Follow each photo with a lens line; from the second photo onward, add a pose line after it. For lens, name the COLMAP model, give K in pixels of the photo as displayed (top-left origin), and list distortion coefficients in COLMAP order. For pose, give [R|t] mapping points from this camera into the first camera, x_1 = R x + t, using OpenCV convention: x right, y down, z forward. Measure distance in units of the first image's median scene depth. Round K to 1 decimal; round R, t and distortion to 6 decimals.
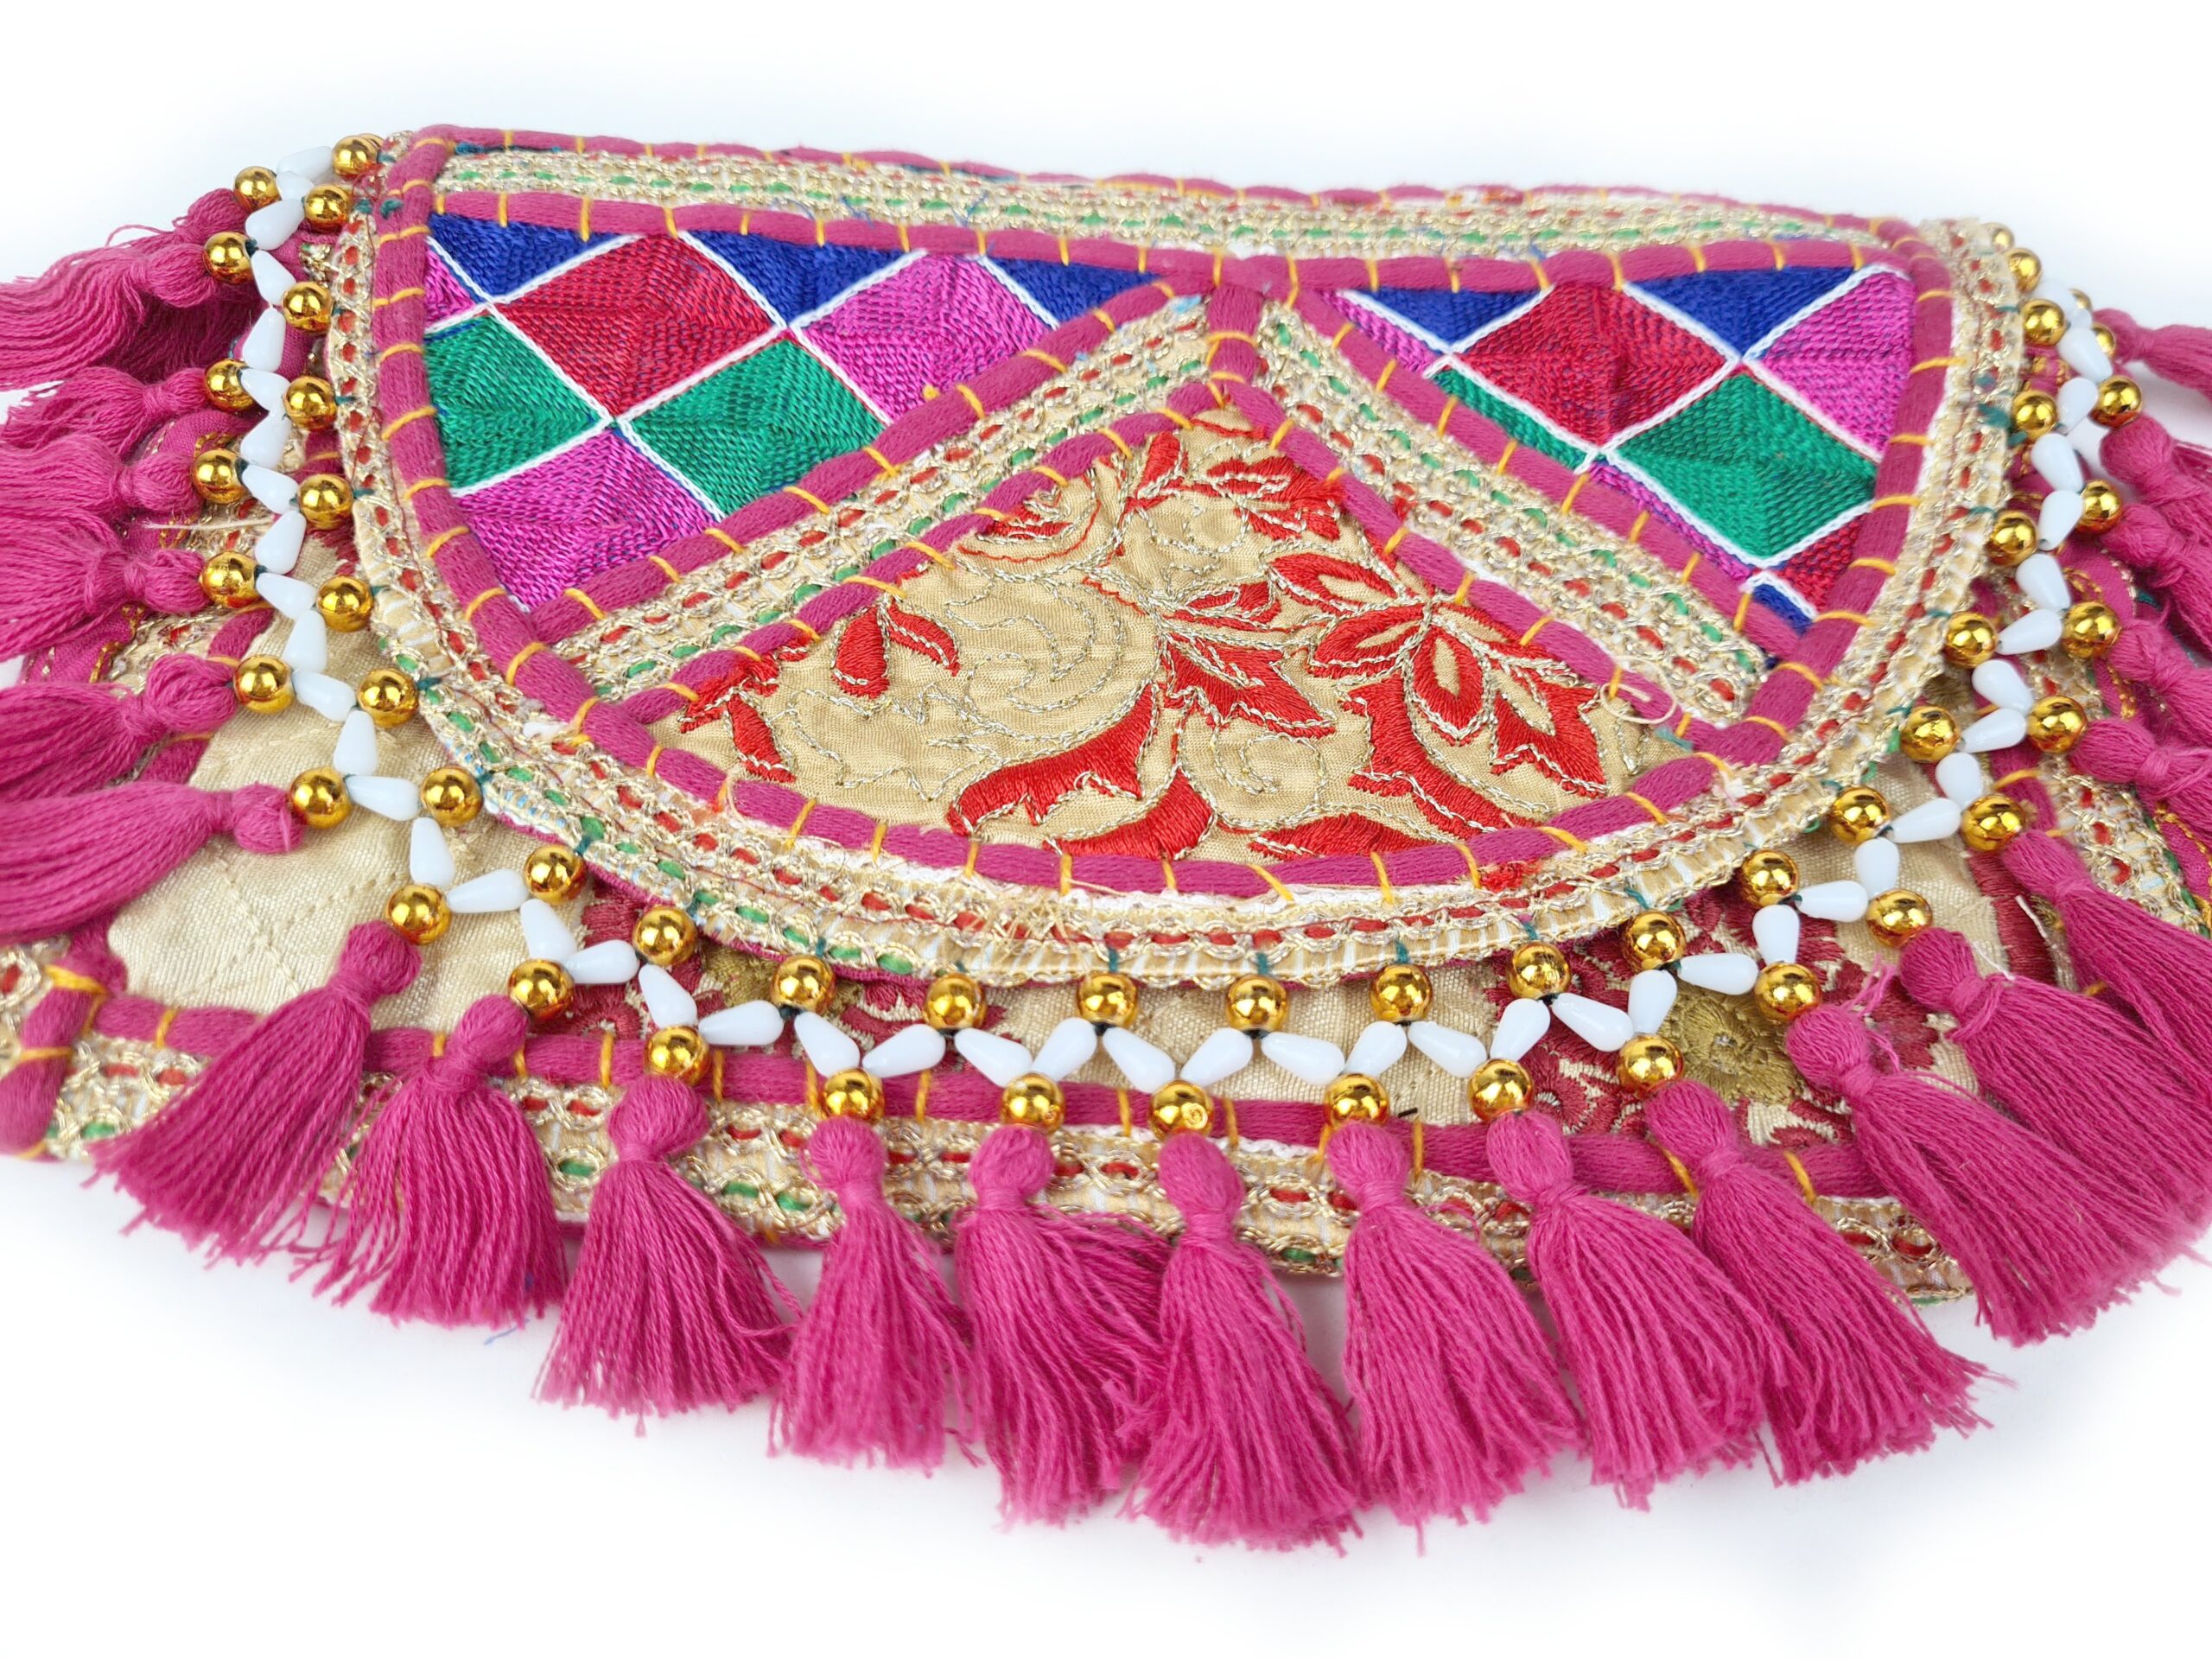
lens RADIAL K [[1775.8, 0, 1106.0], [0, 1775.8, 829.5], [0, 0, 1]] dist [-0.025400, 0.003607]
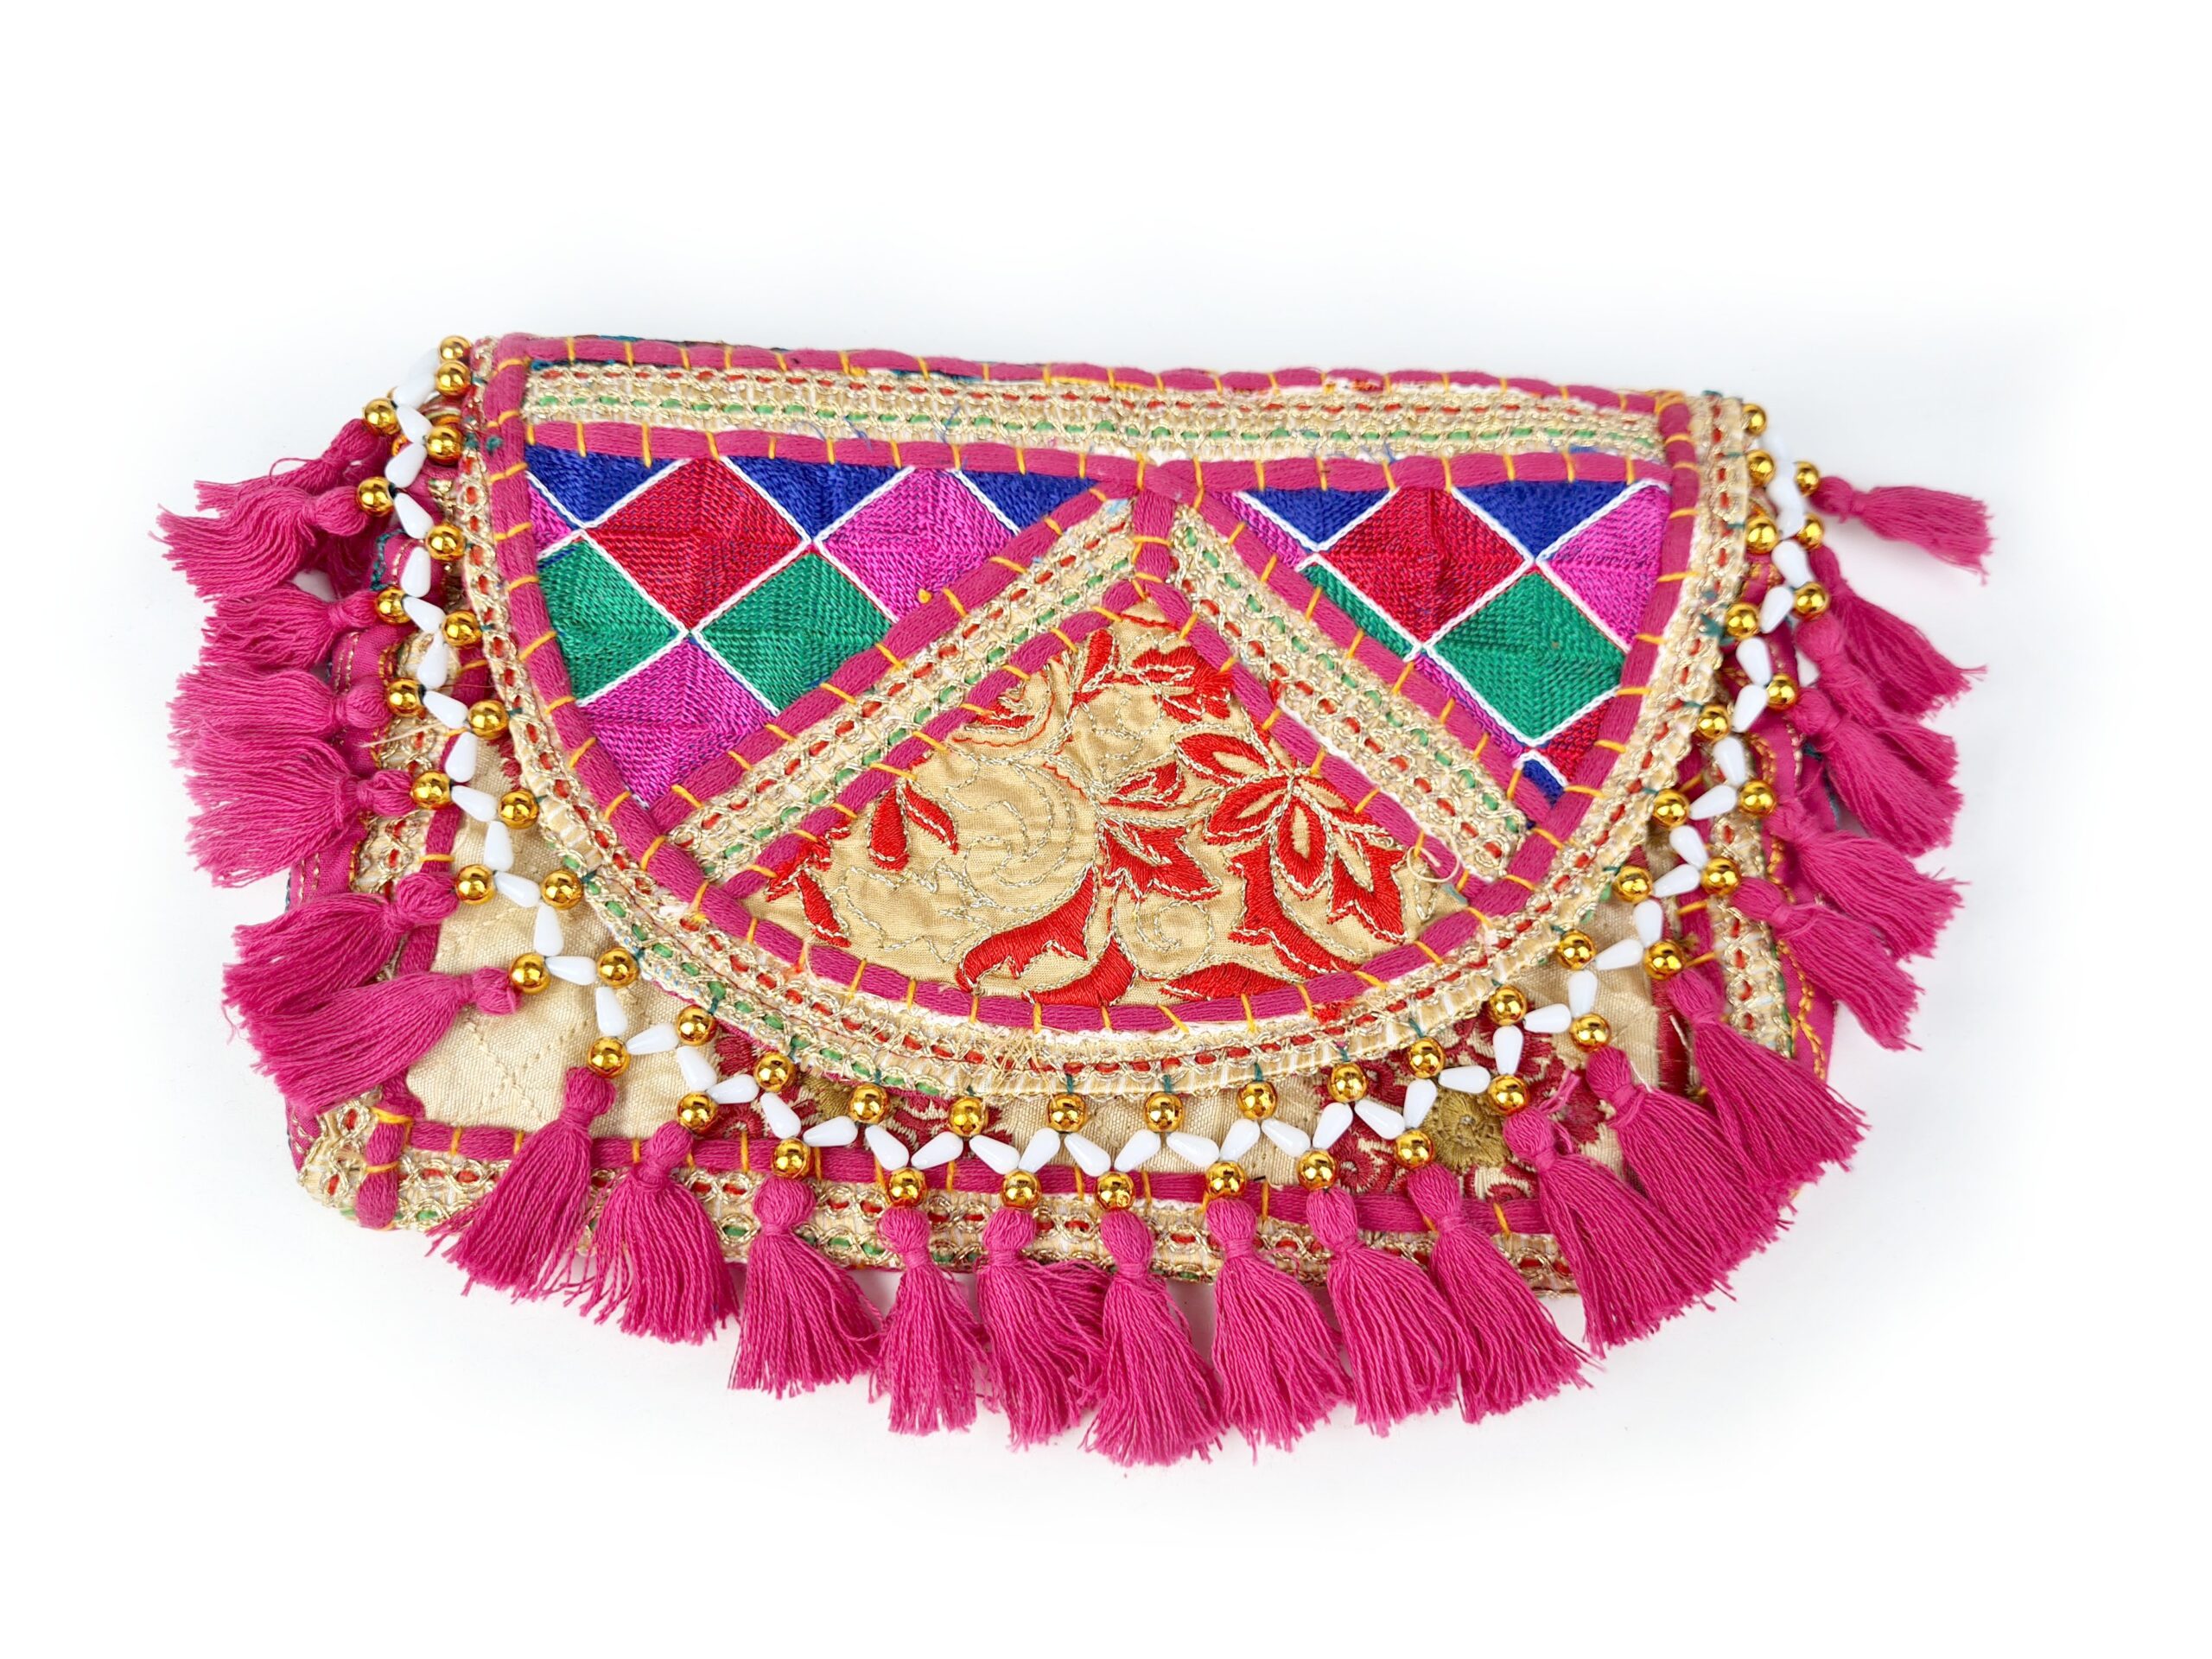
lens RADIAL K [[1775.8, 0, 1106.0], [0, 1775.8, 829.5], [0, 0, 1]] dist [-0.025400, 0.003607]
pose [[0.999690, -0.023220, 0.009038, 0.023305], [0.019799, 0.960477, 0.277655, -0.495325], [-0.015128, -0.277390, 0.960638, -0.363289]]
